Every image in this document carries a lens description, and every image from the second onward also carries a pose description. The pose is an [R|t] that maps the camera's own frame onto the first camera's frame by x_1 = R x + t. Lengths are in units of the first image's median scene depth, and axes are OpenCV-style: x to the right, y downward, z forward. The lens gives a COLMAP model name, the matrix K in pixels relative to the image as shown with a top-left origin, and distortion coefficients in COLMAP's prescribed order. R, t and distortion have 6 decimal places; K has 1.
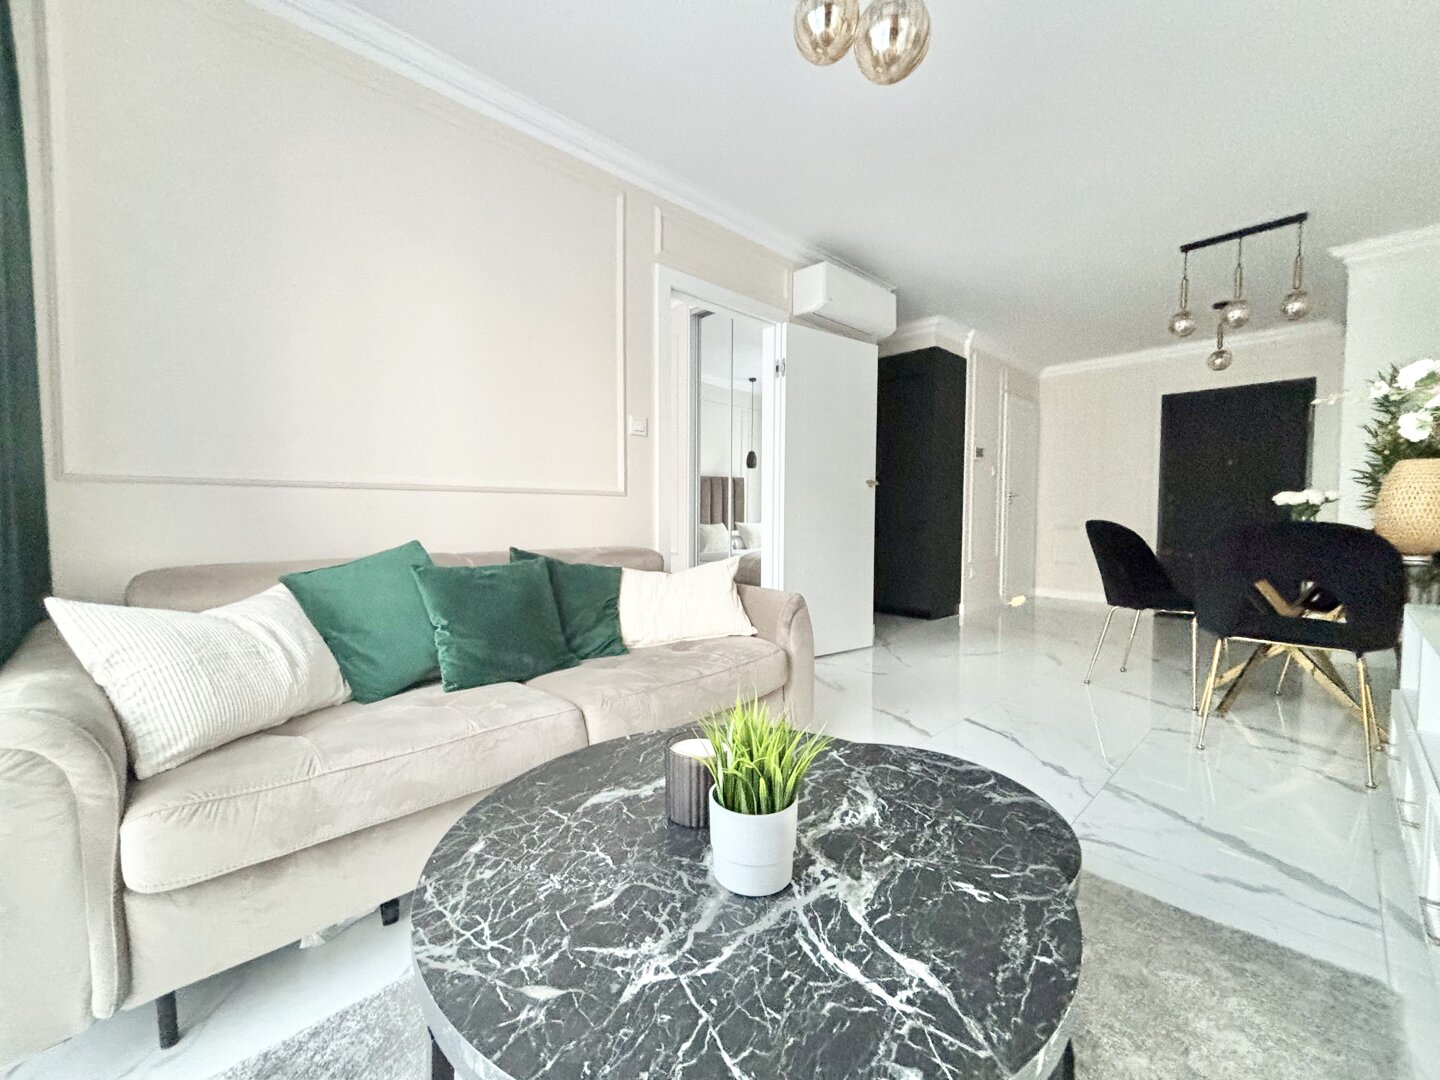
lens RADIAL K [[579.6, 0, 722.4], [0, 579.6, 517.5], [0, 0, 1]] dist [0.005501, -0.000921]
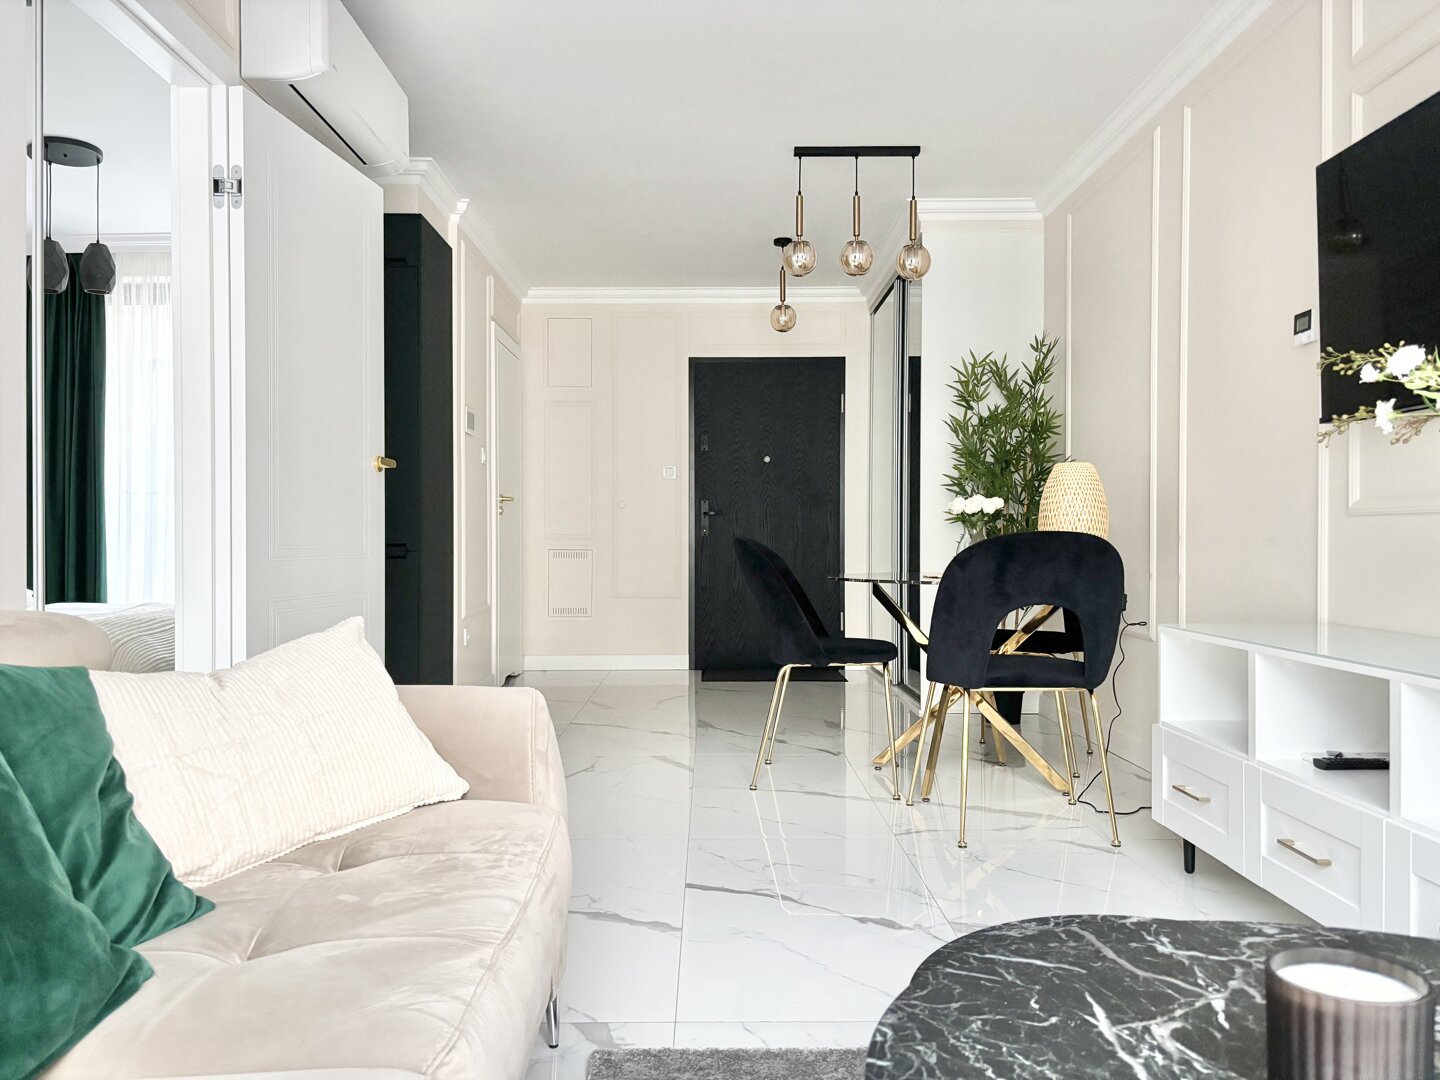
lens RADIAL K [[1086.3, 0, 718.2], [0, 1086.3, 530.0], [0, 0, 1]] dist [0.022210, -0.016601]
pose [[0.685097, 0.001398, 0.728451, -0.239066], [0.009602, 0.999894, -0.010949, 0.009626], [-0.728389, 0.014496, 0.685011, 0.179699]]
